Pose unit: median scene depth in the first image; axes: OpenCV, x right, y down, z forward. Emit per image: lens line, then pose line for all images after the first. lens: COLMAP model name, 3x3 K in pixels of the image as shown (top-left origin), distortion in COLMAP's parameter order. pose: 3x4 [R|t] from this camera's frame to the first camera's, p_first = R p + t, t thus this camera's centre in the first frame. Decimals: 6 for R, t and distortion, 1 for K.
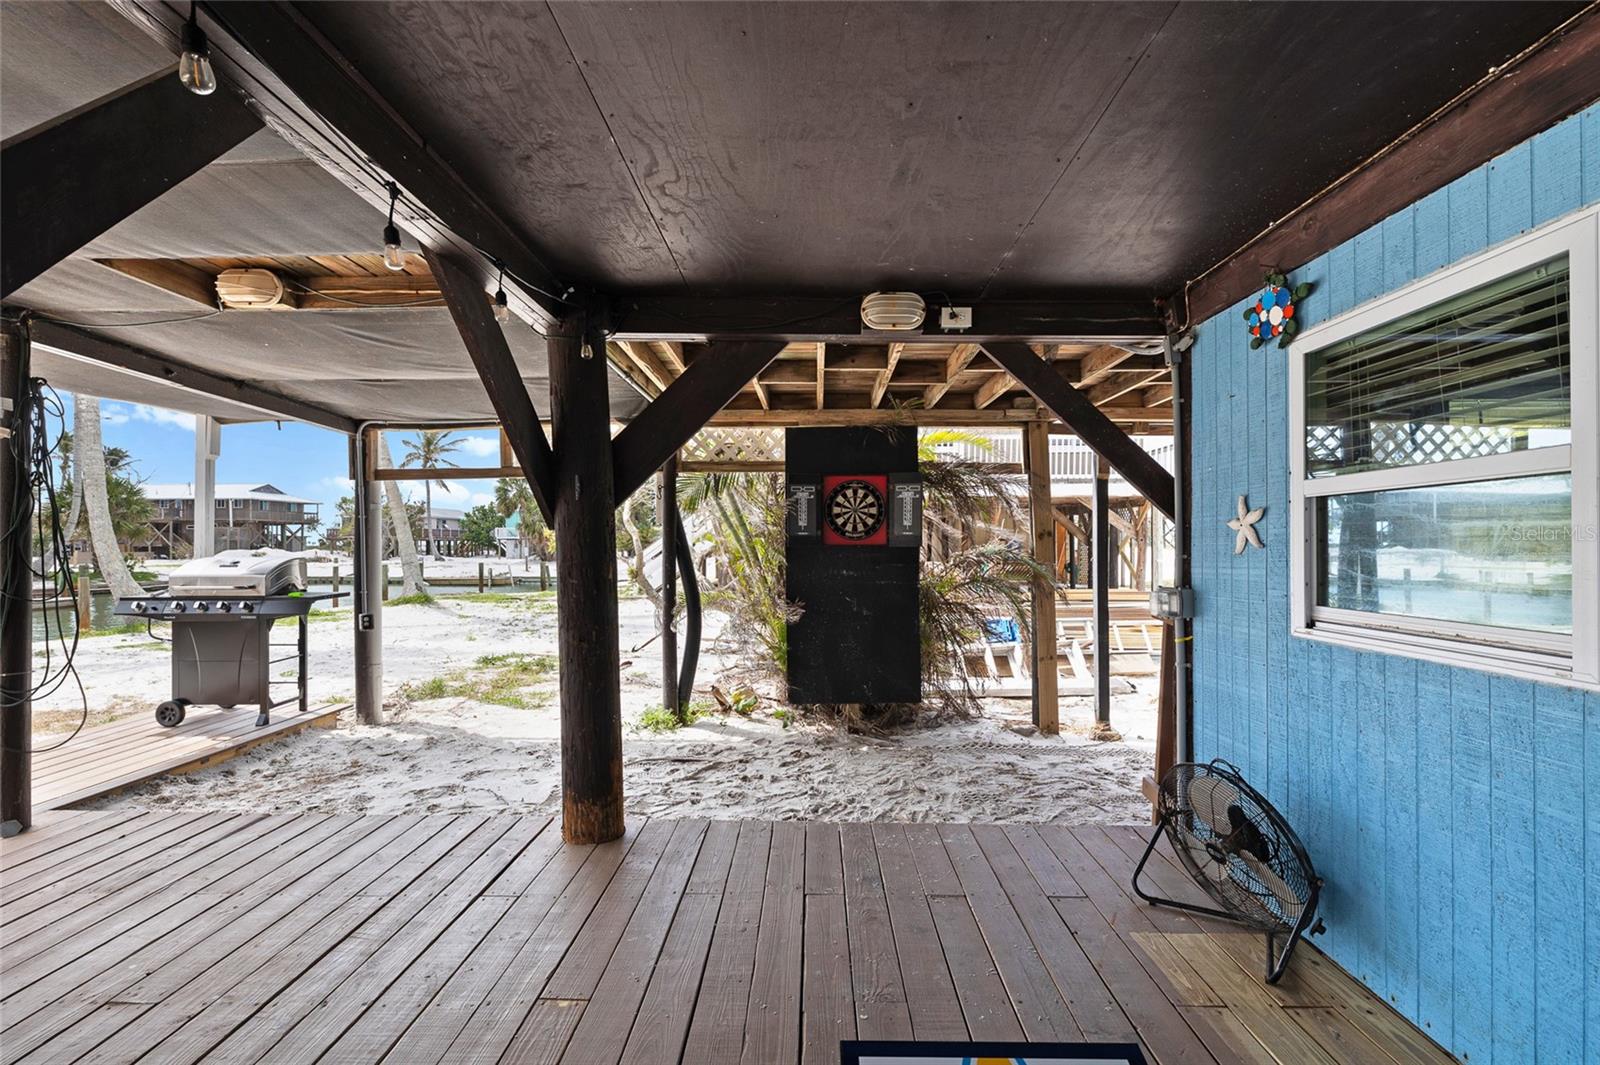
lens RADIAL K [[718.1, 0, 799.2], [0, 718.1, 541.1], [0, 0, 1]] dist [-0.001954, -0.000446]
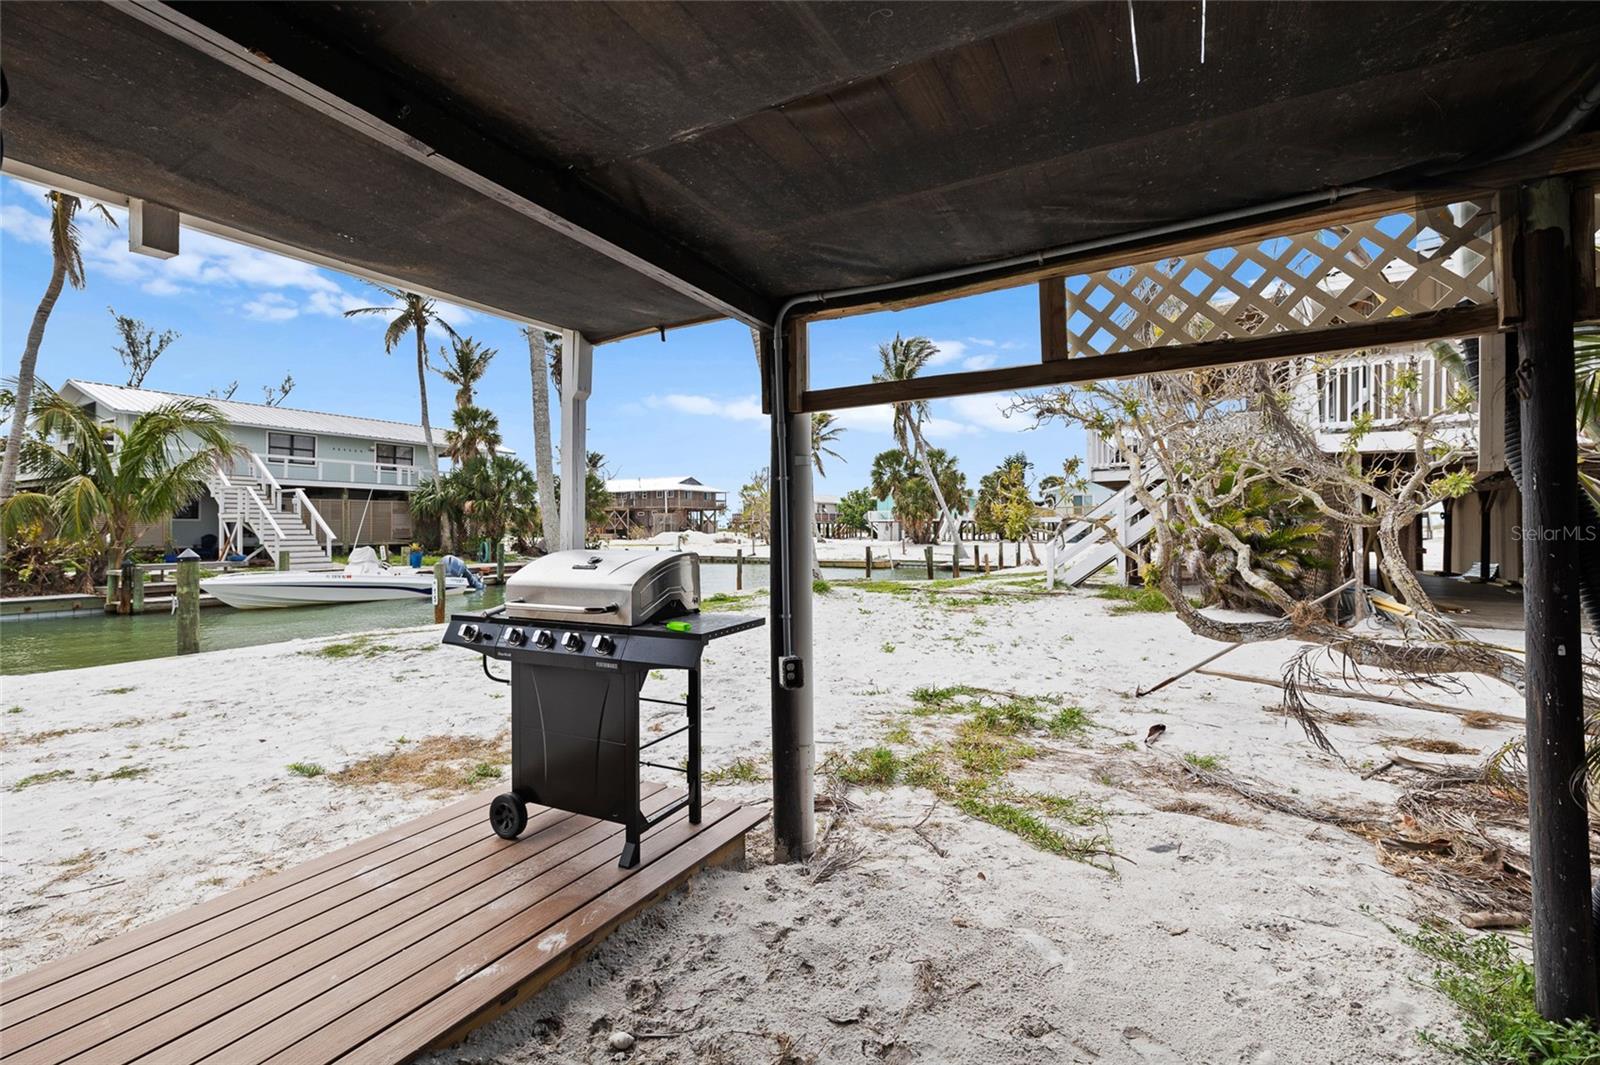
lens RADIAL K [[715.3, 0, 799.0], [0, 715.3, 521.9], [0, 0, 1]] dist [-0.001080, 0.000417]
pose [[0.882427, -0.005783, -0.470414, -0.296218], [0.004756, 0.999983, -0.003373, 0.000971], [0.470425, 0.000739, 0.882440, 0.454038]]
